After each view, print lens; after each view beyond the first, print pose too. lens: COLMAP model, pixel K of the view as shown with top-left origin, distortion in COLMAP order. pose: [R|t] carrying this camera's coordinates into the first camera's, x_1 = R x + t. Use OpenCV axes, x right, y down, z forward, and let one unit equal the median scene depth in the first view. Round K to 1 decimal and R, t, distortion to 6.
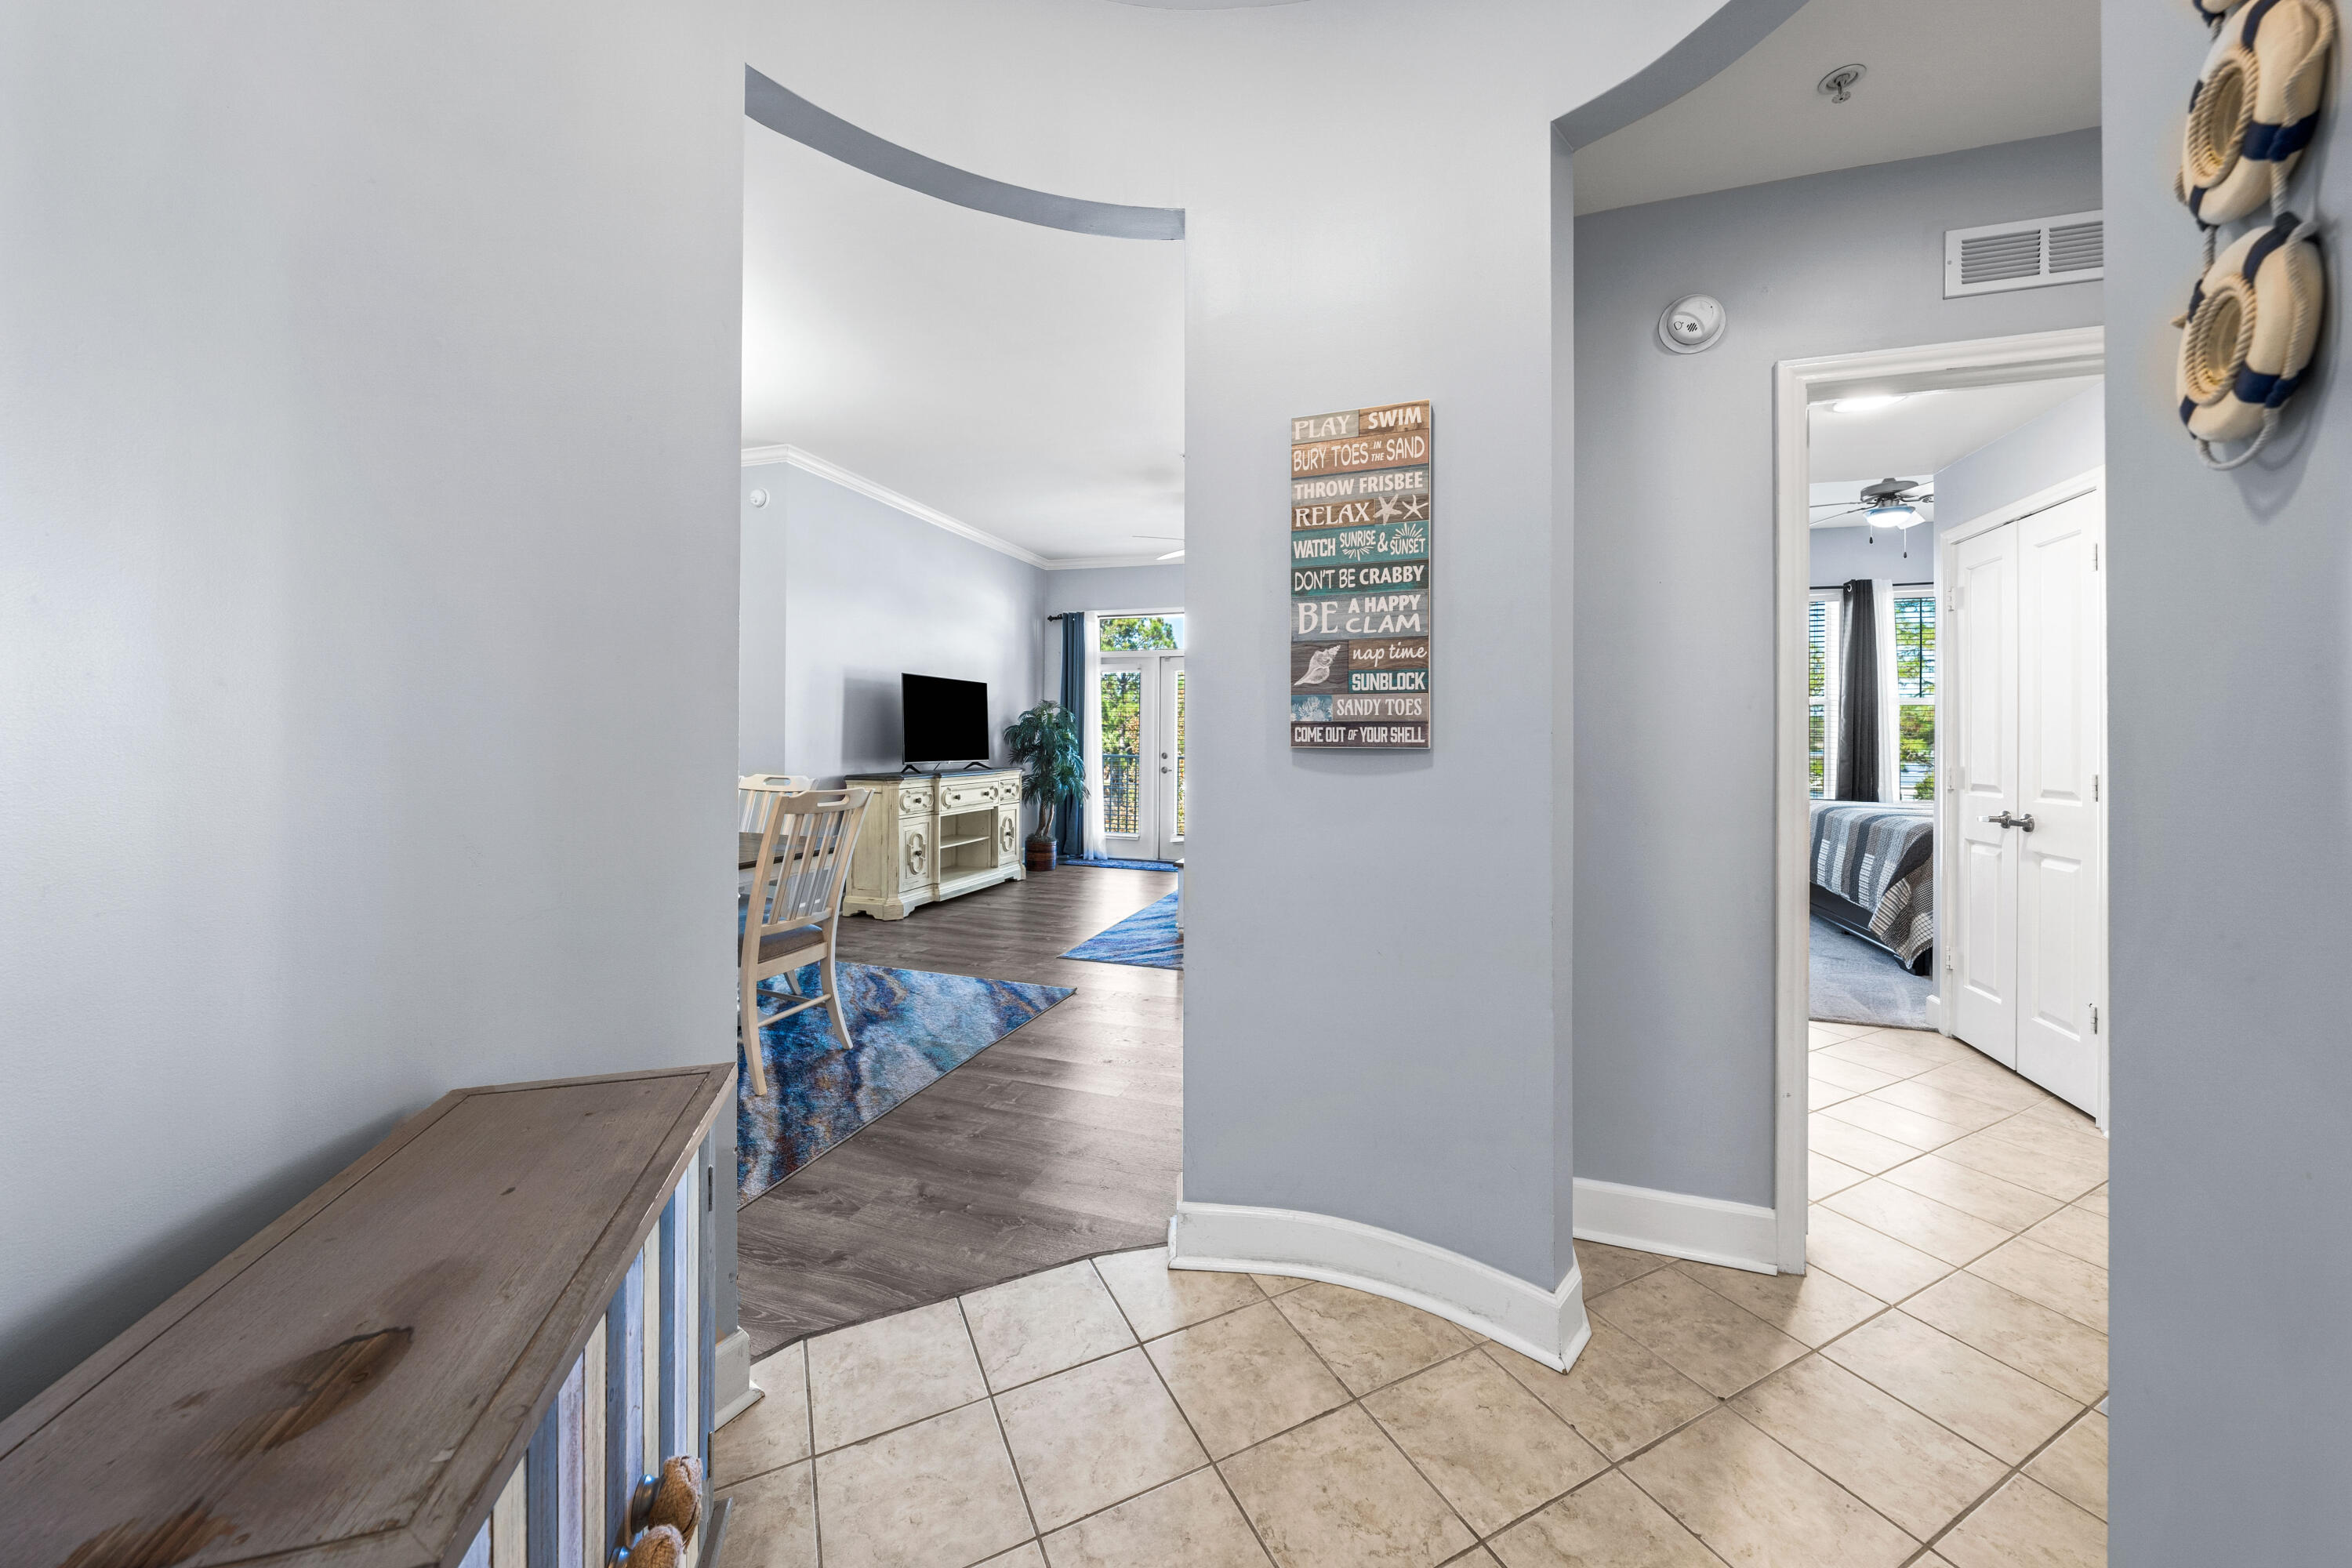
lens RADIAL K [[828.2, 0, 1156.8], [0, 828.2, 738.4], [0, 0, 1]] dist [-0.000253, -0.000001]
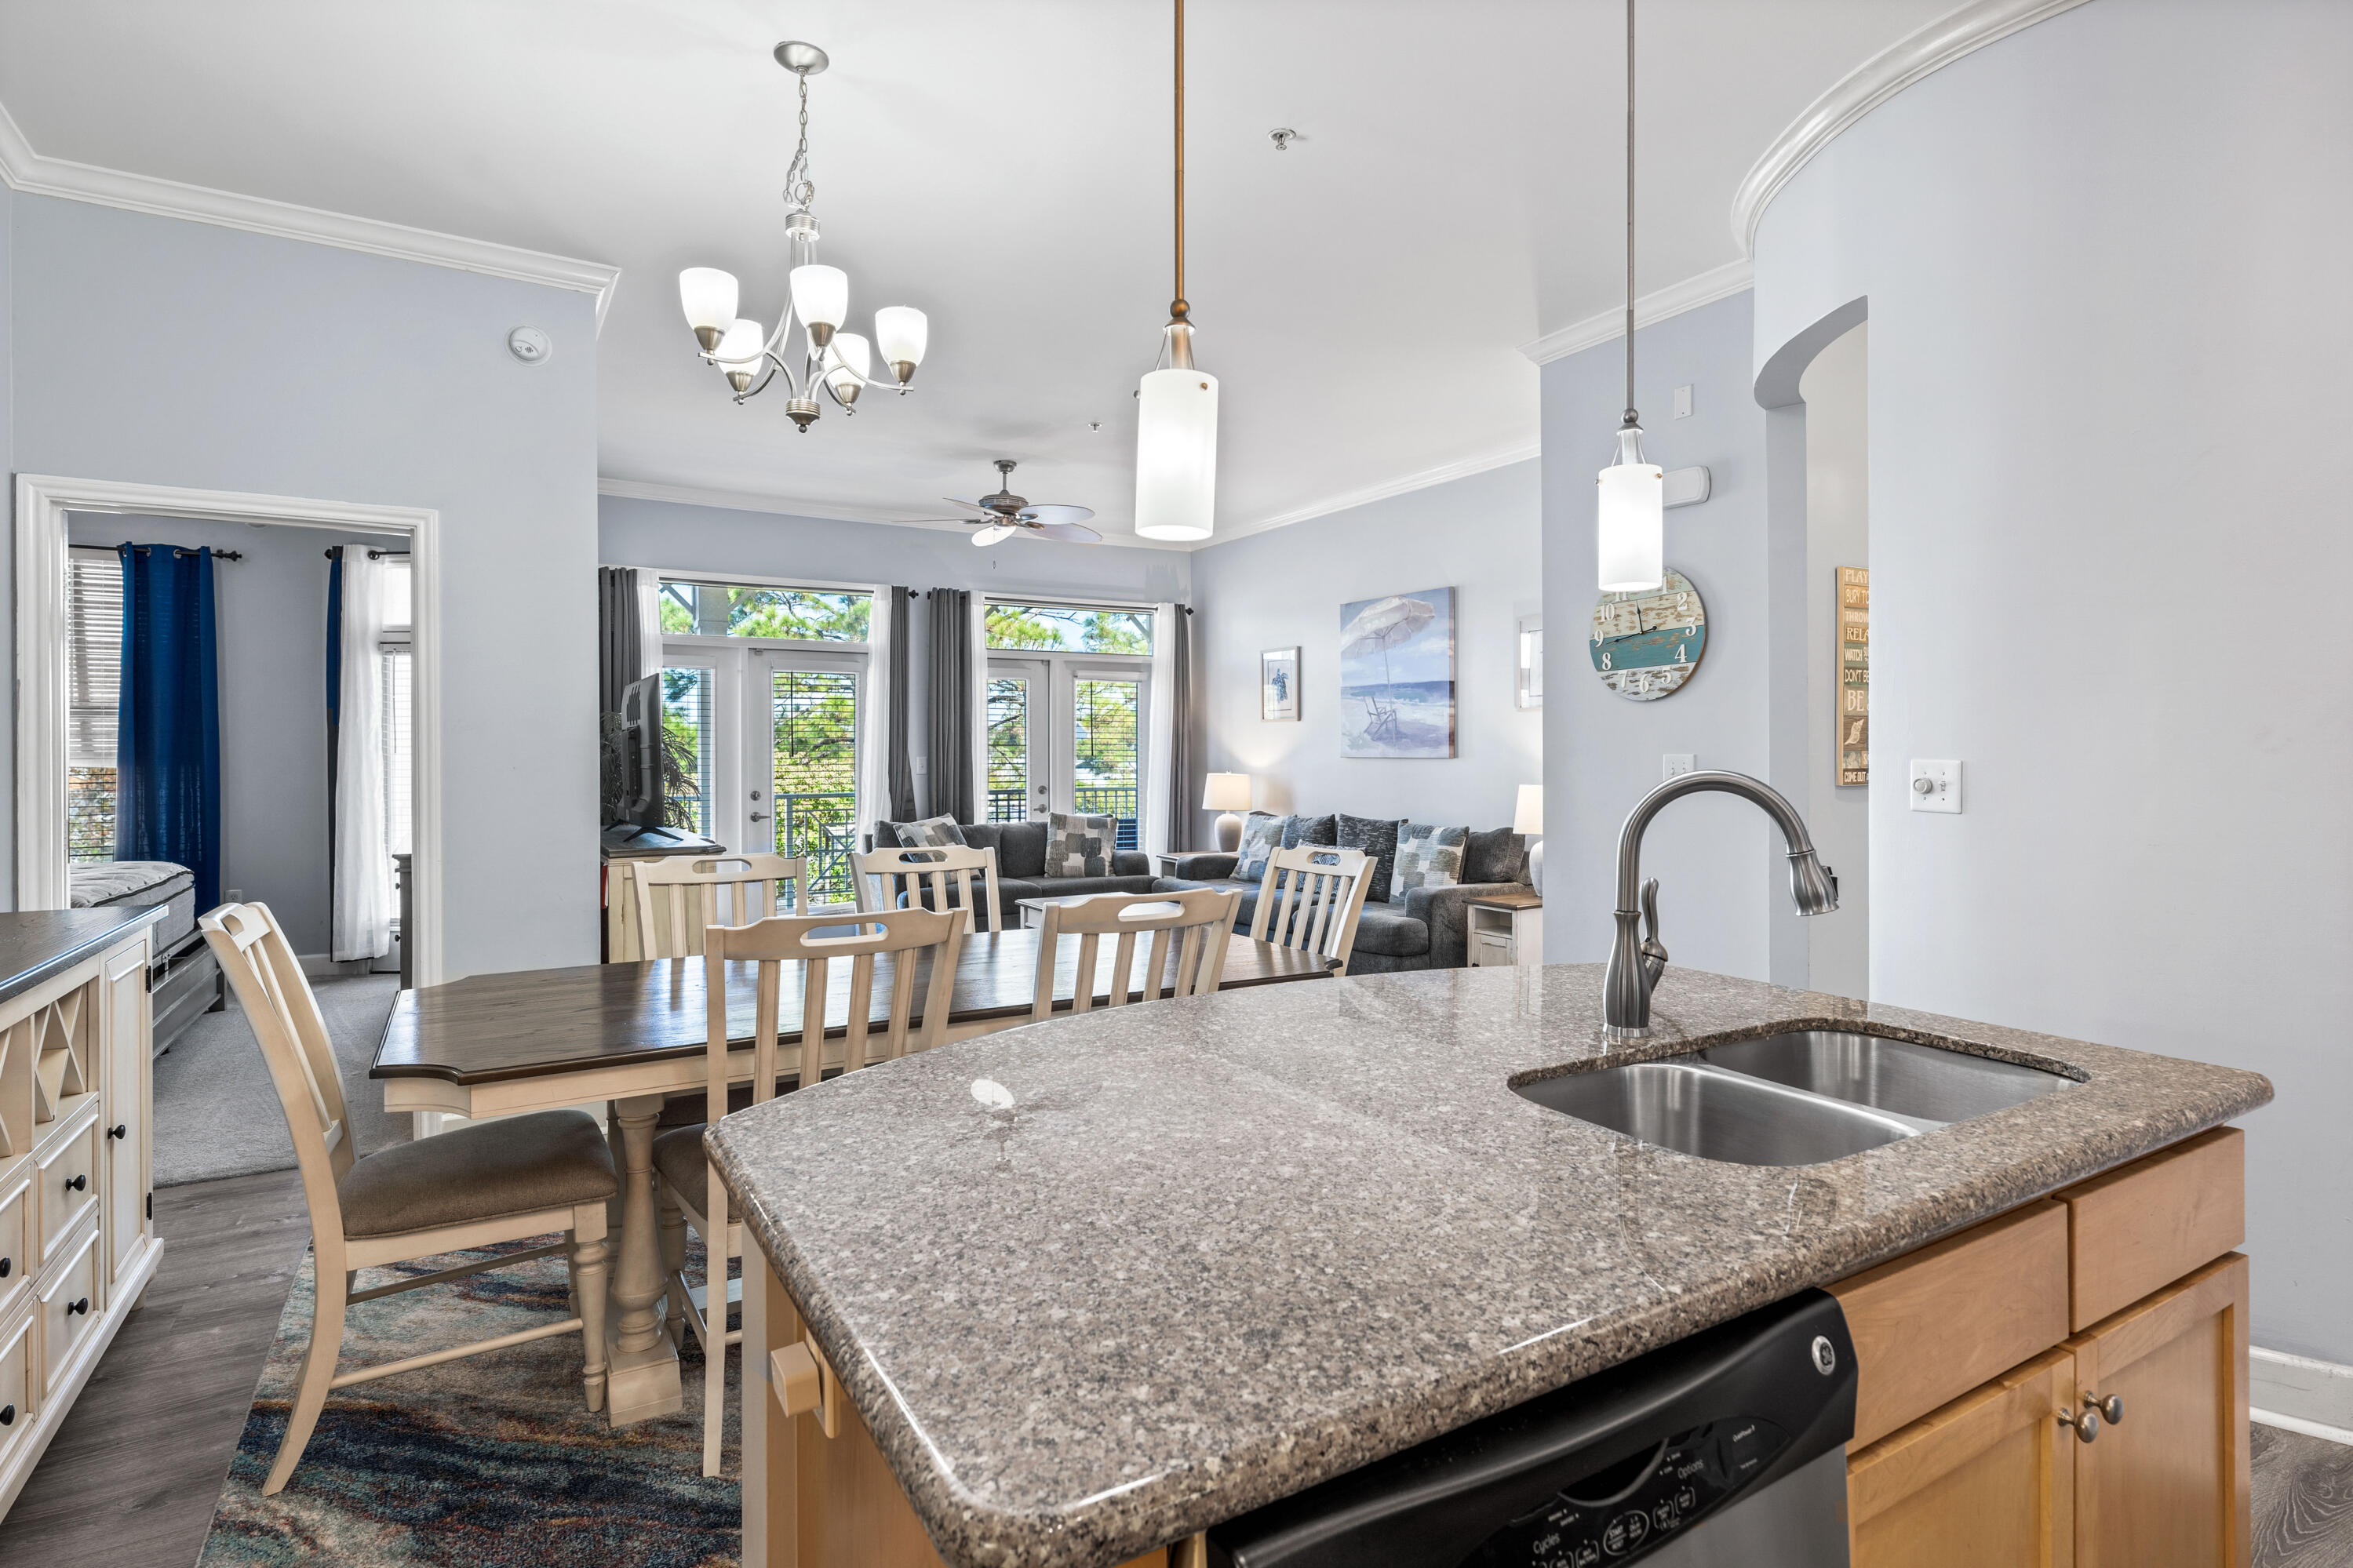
lens RADIAL K [[1186.9, 0, 1171.8], [0, 1186.9, 764.4], [0, 0, 1]] dist [-0.017498, -0.000477]
pose [[0.647845, -0.015288, 0.761619, -0.682900], [0.008151, 0.999880, 0.013137, -0.019934], [-0.761729, -0.002303, 0.647892, 0.164318]]
